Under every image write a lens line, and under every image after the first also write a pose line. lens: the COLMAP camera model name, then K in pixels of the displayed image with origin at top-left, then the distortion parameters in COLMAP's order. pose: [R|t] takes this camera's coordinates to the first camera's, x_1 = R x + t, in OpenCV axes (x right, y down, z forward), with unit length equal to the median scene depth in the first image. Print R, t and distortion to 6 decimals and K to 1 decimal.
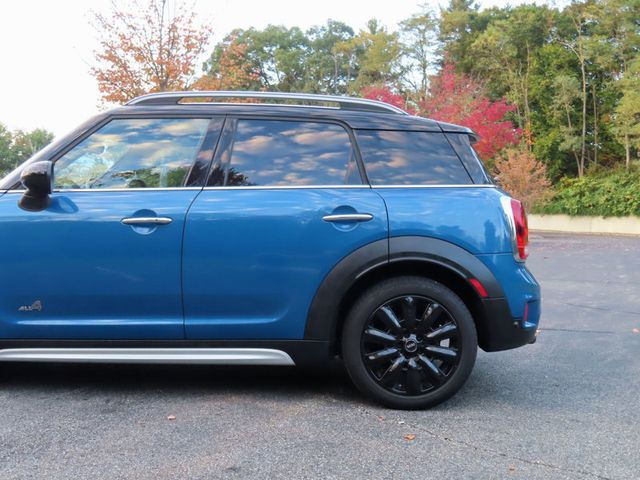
lens RADIAL K [[741.1, 0, 318.7], [0, 741.1, 239.5], [0, 0, 1]] dist [-0.020409, 0.000000]
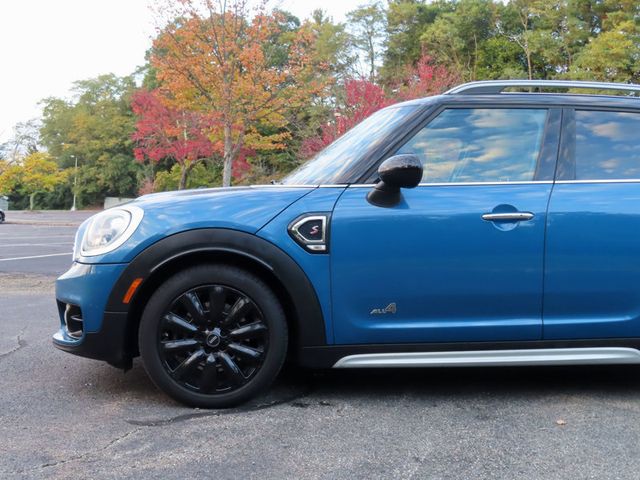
lens RADIAL K [[741.1, 0, 323.0], [0, 741.1, 240.6], [0, 0, 1]] dist [-0.020409, 0.000000]
pose [[0.995877, -0.009349, 0.090230, -0.534017], [0.008122, 0.999870, 0.013956, -0.009214], [-0.090348, -0.013166, 0.995823, 0.071897]]
